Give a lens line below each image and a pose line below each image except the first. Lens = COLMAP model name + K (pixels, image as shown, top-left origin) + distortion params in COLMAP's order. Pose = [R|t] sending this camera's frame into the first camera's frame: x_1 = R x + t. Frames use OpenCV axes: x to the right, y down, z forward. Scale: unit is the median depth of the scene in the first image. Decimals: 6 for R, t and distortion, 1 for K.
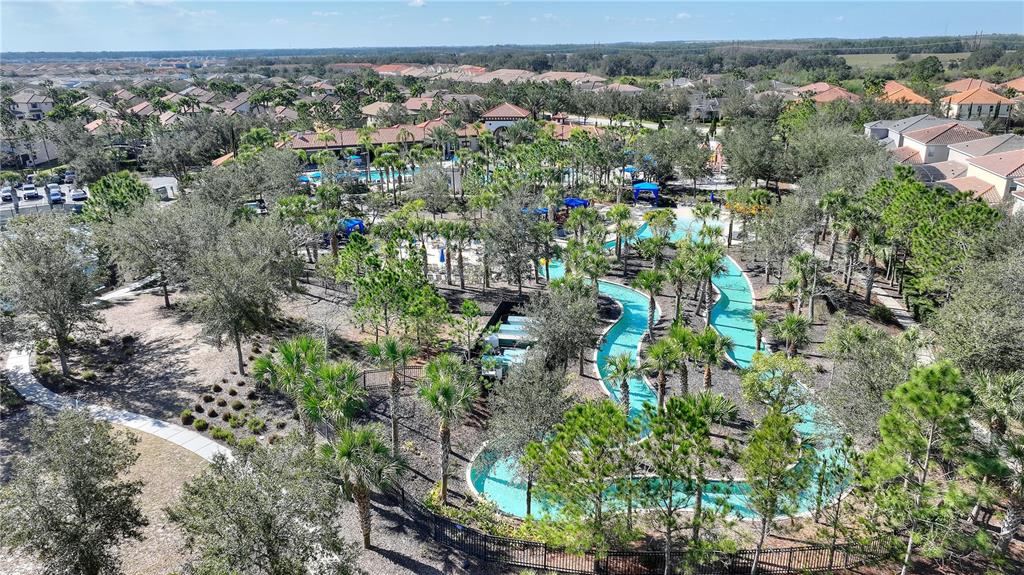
lens RADIAL K [[718.2, 0, 511.4], [0, 718.2, 290.0], [0, 0, 1]] dist [-0.011400, -0.002681]
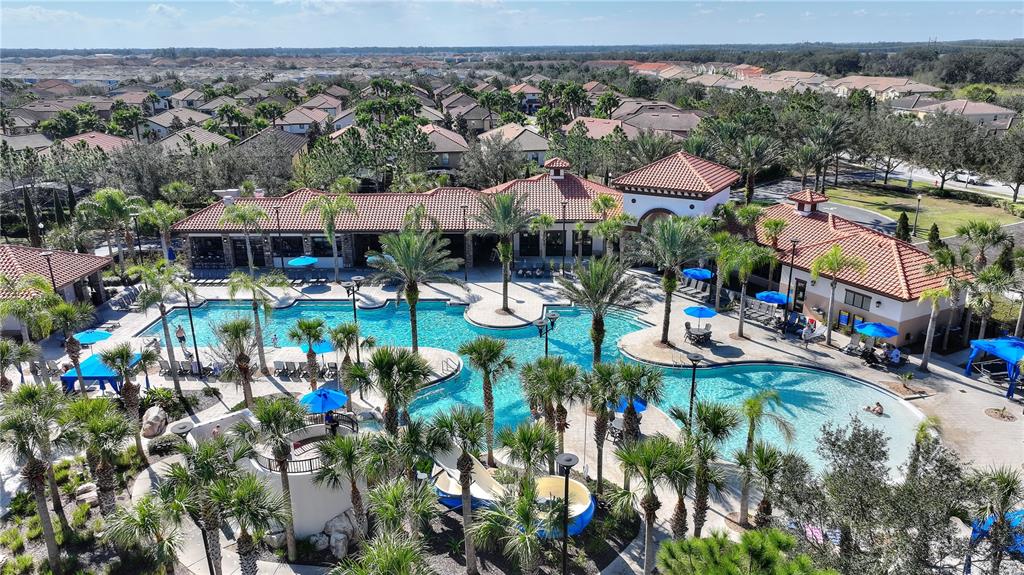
lens RADIAL K [[718.2, 0, 511.5], [0, 718.2, 286.4], [0, 0, 1]] dist [-0.011400, -0.002681]
pose [[0.922083, 0.117763, -0.368640, 0.023322], [-0.119004, 0.992703, 0.019453, -0.059248], [0.368241, 0.025932, 0.929368, 0.184750]]
